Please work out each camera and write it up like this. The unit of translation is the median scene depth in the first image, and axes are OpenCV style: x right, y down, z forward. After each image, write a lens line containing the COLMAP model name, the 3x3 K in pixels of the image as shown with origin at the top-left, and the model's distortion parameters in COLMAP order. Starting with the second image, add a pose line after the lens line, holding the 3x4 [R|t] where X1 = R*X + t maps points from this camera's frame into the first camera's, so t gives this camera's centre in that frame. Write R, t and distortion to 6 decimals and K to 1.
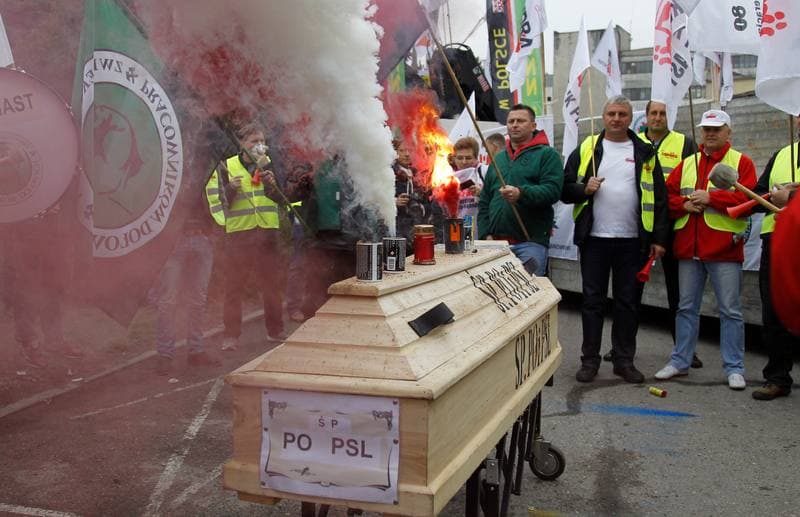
lens RADIAL K [[758.0, 0, 379.3], [0, 758.0, 243.0], [0, 0, 1]] dist [-0.085943, 0.000000]
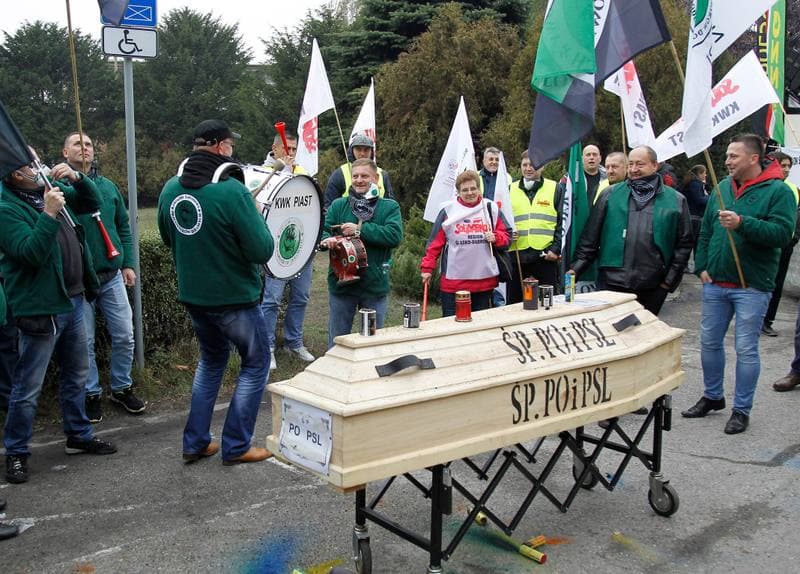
lens RADIAL K [[827.1, 0, 344.8], [0, 827.1, 283.3], [0, 0, 1]] dist [-0.071237, 0.000000]
pose [[0.822088, 0.066689, -0.565442, 0.630528], [-0.023362, 0.996231, 0.083531, -0.137761], [0.568882, -0.055460, 0.820547, -0.273032]]
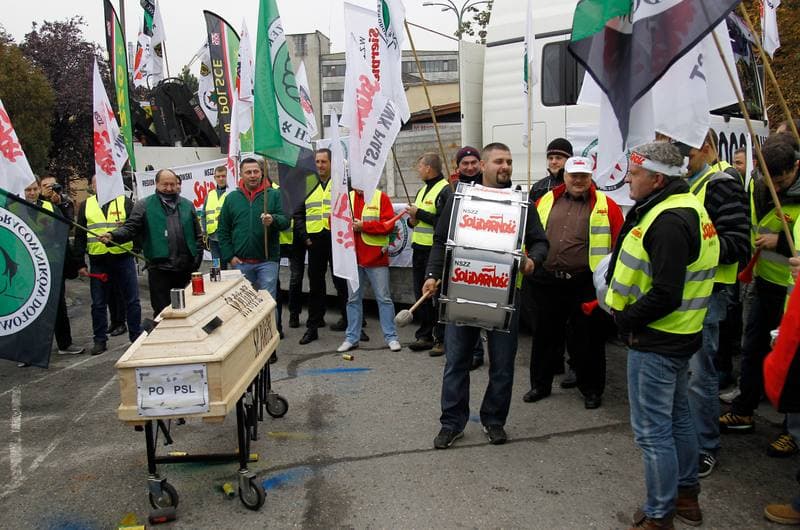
lens RADIAL K [[760.3, 0, 435.3], [0, 760.3, 263.1], [0, 0, 1]] dist [-0.104038, 0.000000]
pose [[0.901419, -0.077606, 0.425935, -0.165626], [0.061220, 0.996766, 0.052051, -0.091782], [-0.428597, -0.020844, 0.903255, -0.737364]]
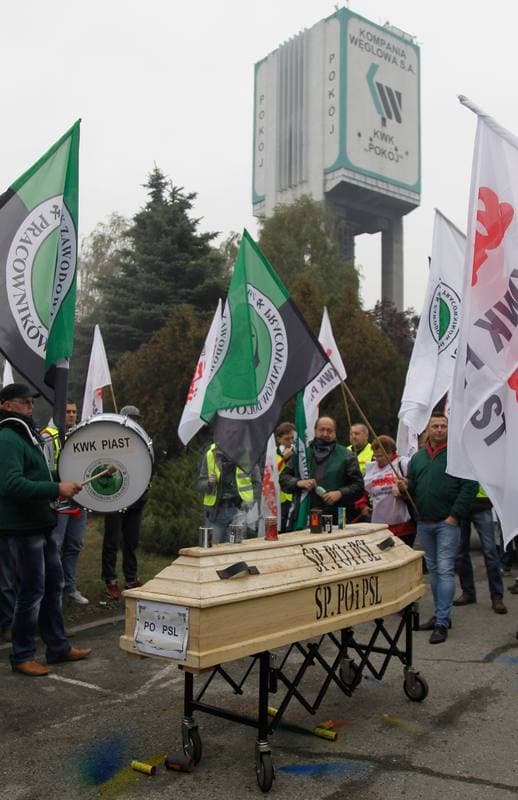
lens RADIAL K [[758.0, 0, 263.7], [0, 758.0, 425.2], [0, 0, 1]] dist [-0.085943, 0.000000]
pose [[0.944985, -0.007208, -0.327035, 0.527389], [-0.026997, 0.994628, -0.099931, -0.050047], [0.325999, 0.103262, 0.939714, -0.531957]]
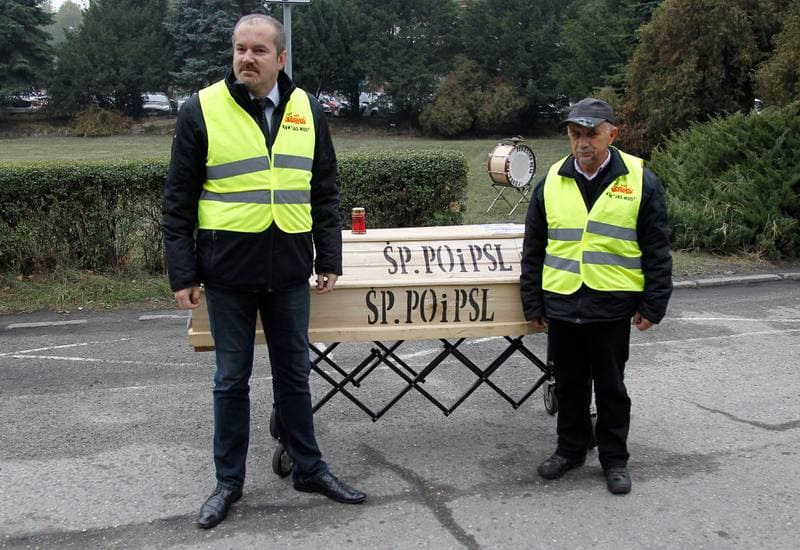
lens RADIAL K [[817.3, 0, 395.3], [0, 817.3, 277.4], [0, 0, 1]] dist [-0.086676, 0.000000]
pose [[0.524176, 0.181751, -0.831989, 1.335627], [-0.066378, 0.982708, 0.172856, -0.156543], [0.849019, -0.035381, 0.527176, 0.165830]]
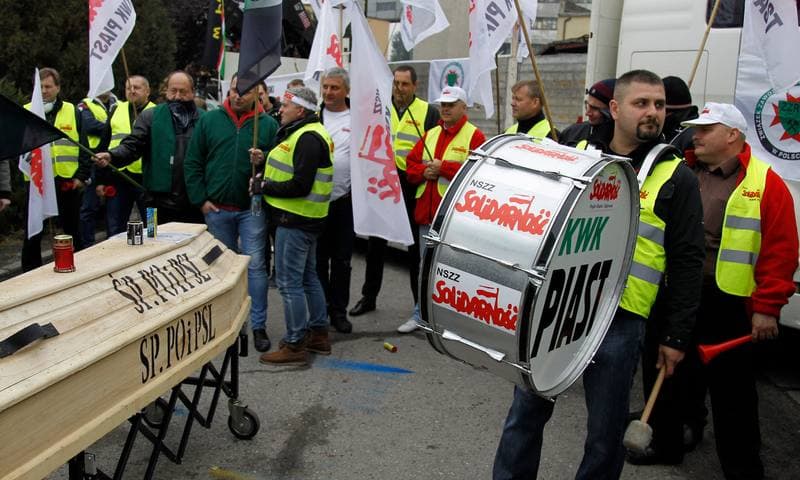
lens RADIAL K [[764.3, 0, 400.0], [0, 764.3, 229.5], [0, 0, 1]] dist [-0.112503, 0.000000]
pose [[0.980203, 0.019131, 0.197068, 0.289313], [-0.038311, 0.994837, 0.093978, -0.136859], [-0.194252, -0.099667, 0.975875, -0.135323]]
